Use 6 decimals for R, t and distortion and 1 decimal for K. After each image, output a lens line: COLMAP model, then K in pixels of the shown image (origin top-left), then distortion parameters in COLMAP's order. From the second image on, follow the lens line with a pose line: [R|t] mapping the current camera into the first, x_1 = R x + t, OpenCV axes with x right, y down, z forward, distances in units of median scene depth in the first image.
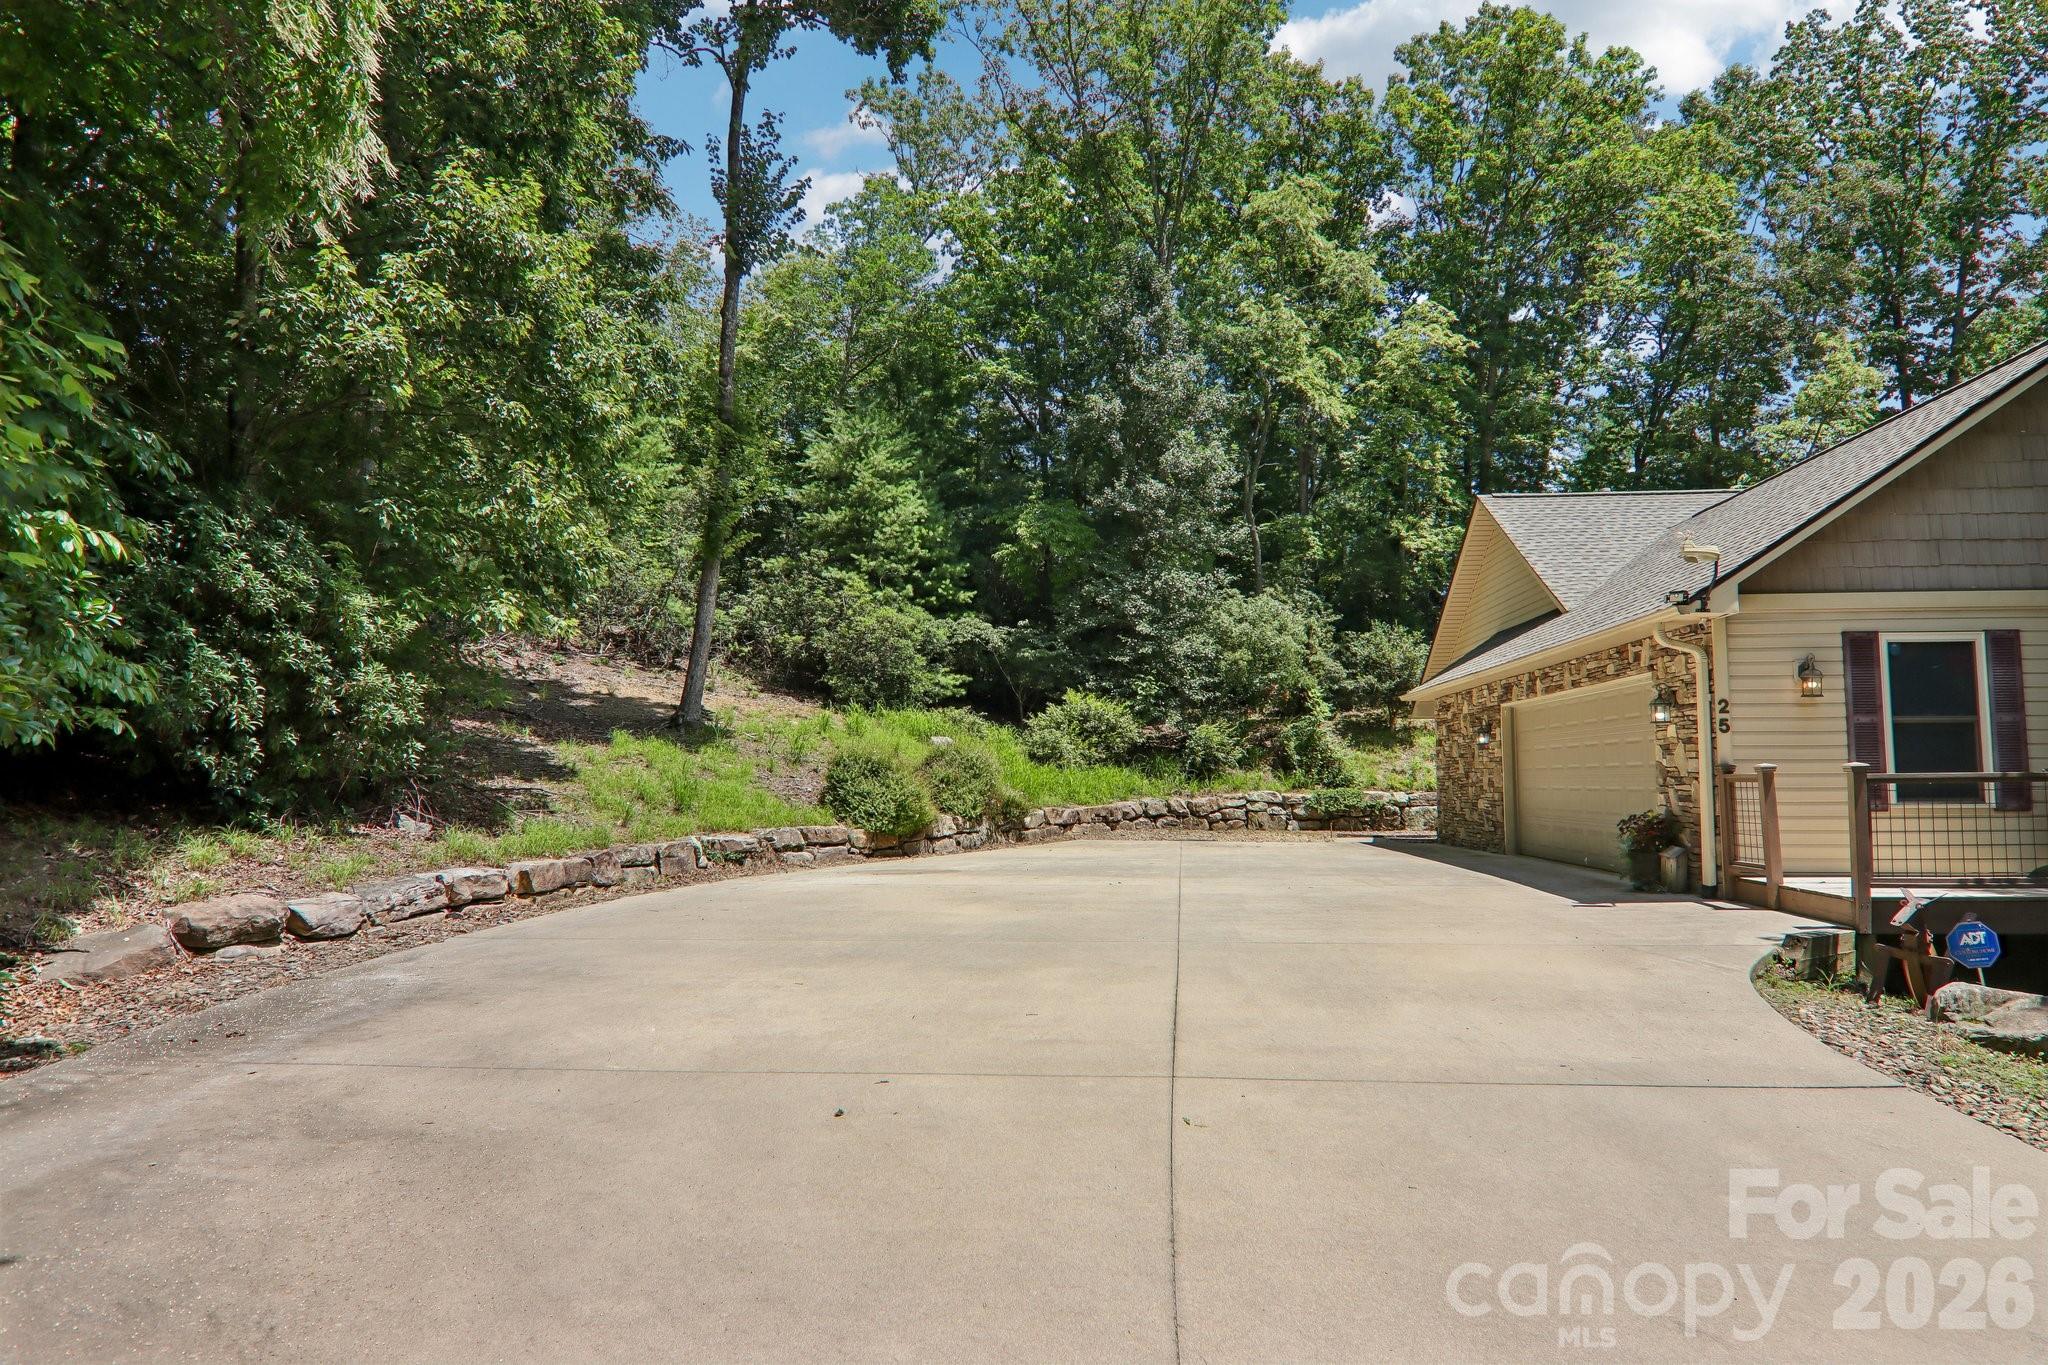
lens RADIAL K [[1160.3, 0, 1034.7], [0, 1160.3, 708.8], [0, 0, 1]] dist [0.024305, -0.026606]
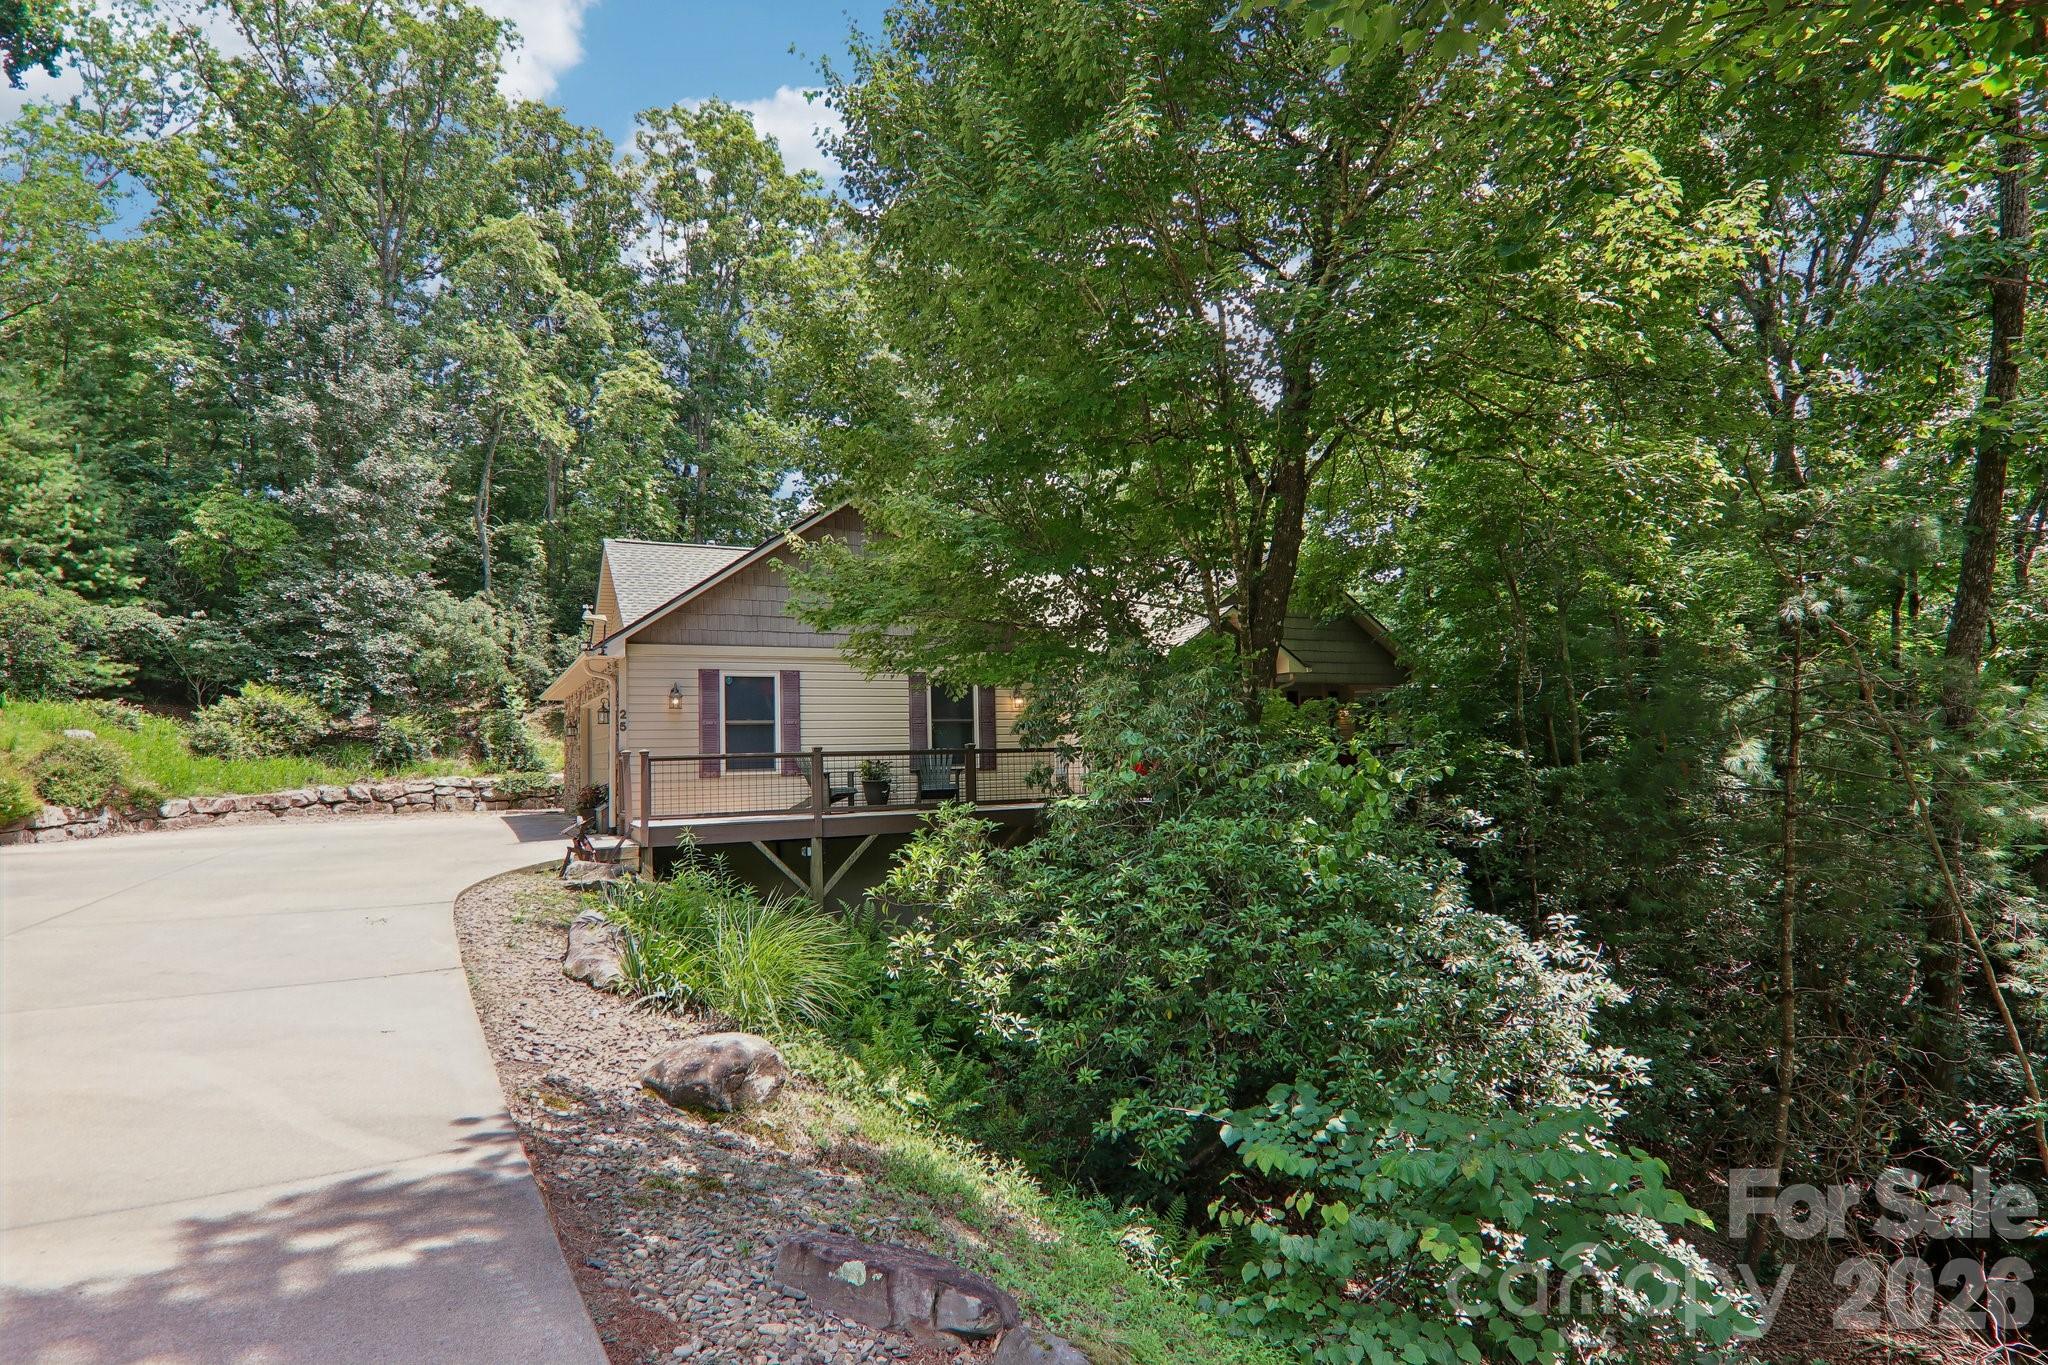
lens RADIAL K [[1160.3, 0, 1034.7], [0, 1160.3, 708.8], [0, 0, 1]] dist [0.024305, -0.026606]
pose [[0.857320, 0.005403, 0.514755, 0.098054], [-0.012023, 0.999882, 0.009529, -0.011958], [-0.514643, -0.014358, 0.857284, -0.246743]]
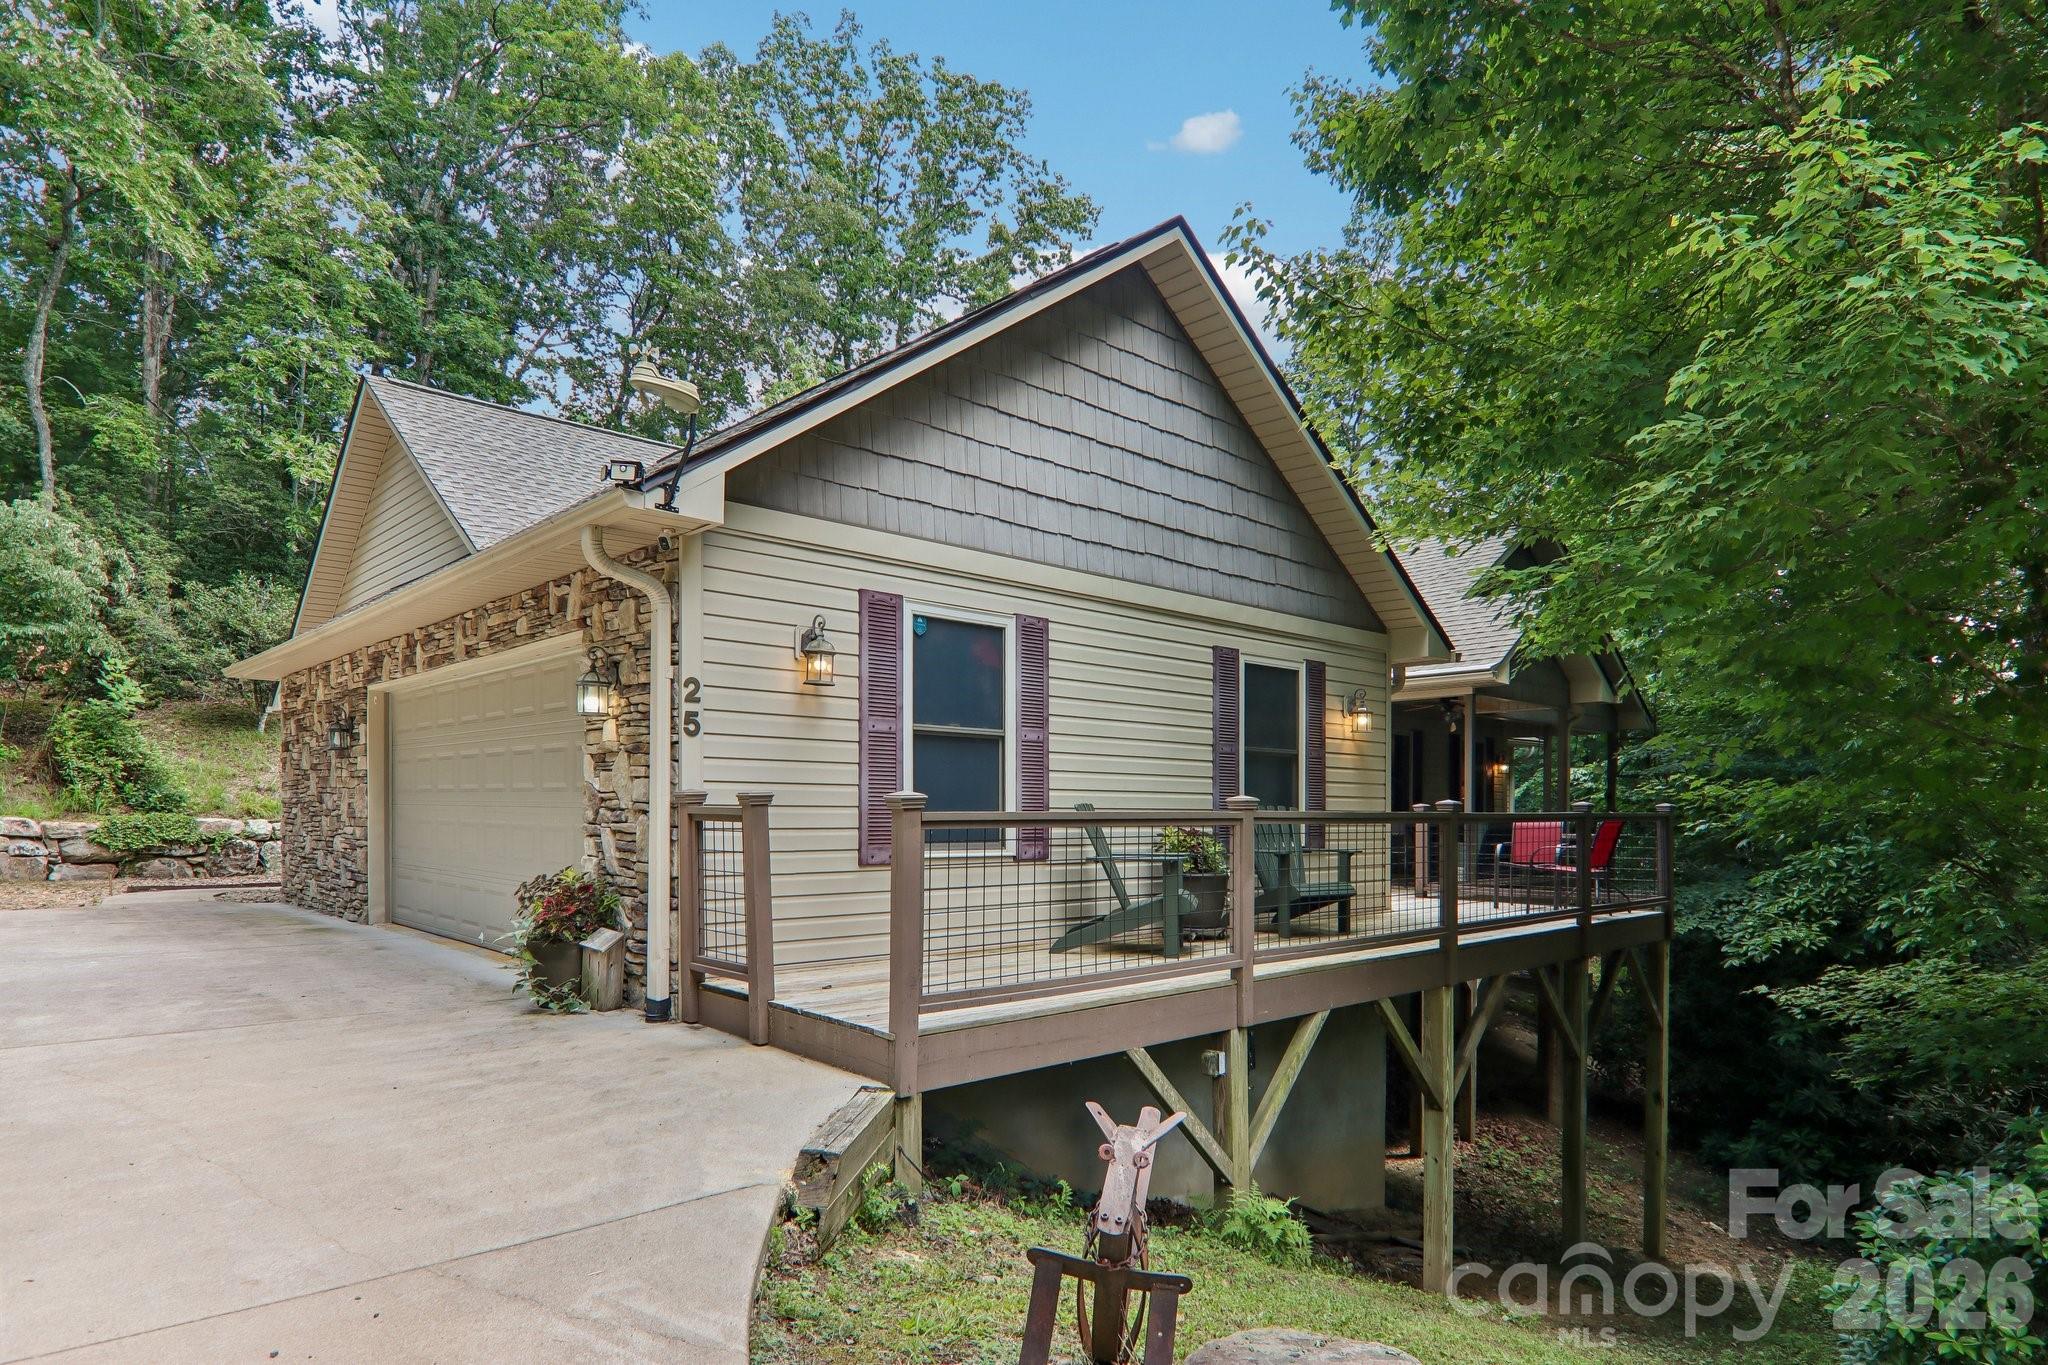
lens RADIAL K [[1186.1, 0, 1055.3], [0, 1186.1, 839.8], [0, 0, 1]] dist [-0.000110, -0.013719]
pose [[0.665939, -0.009439, 0.745946, 0.103905], [-0.060153, 0.995985, 0.066304, 0.008525], [-0.743577, -0.089025, 0.662697, 0.180241]]
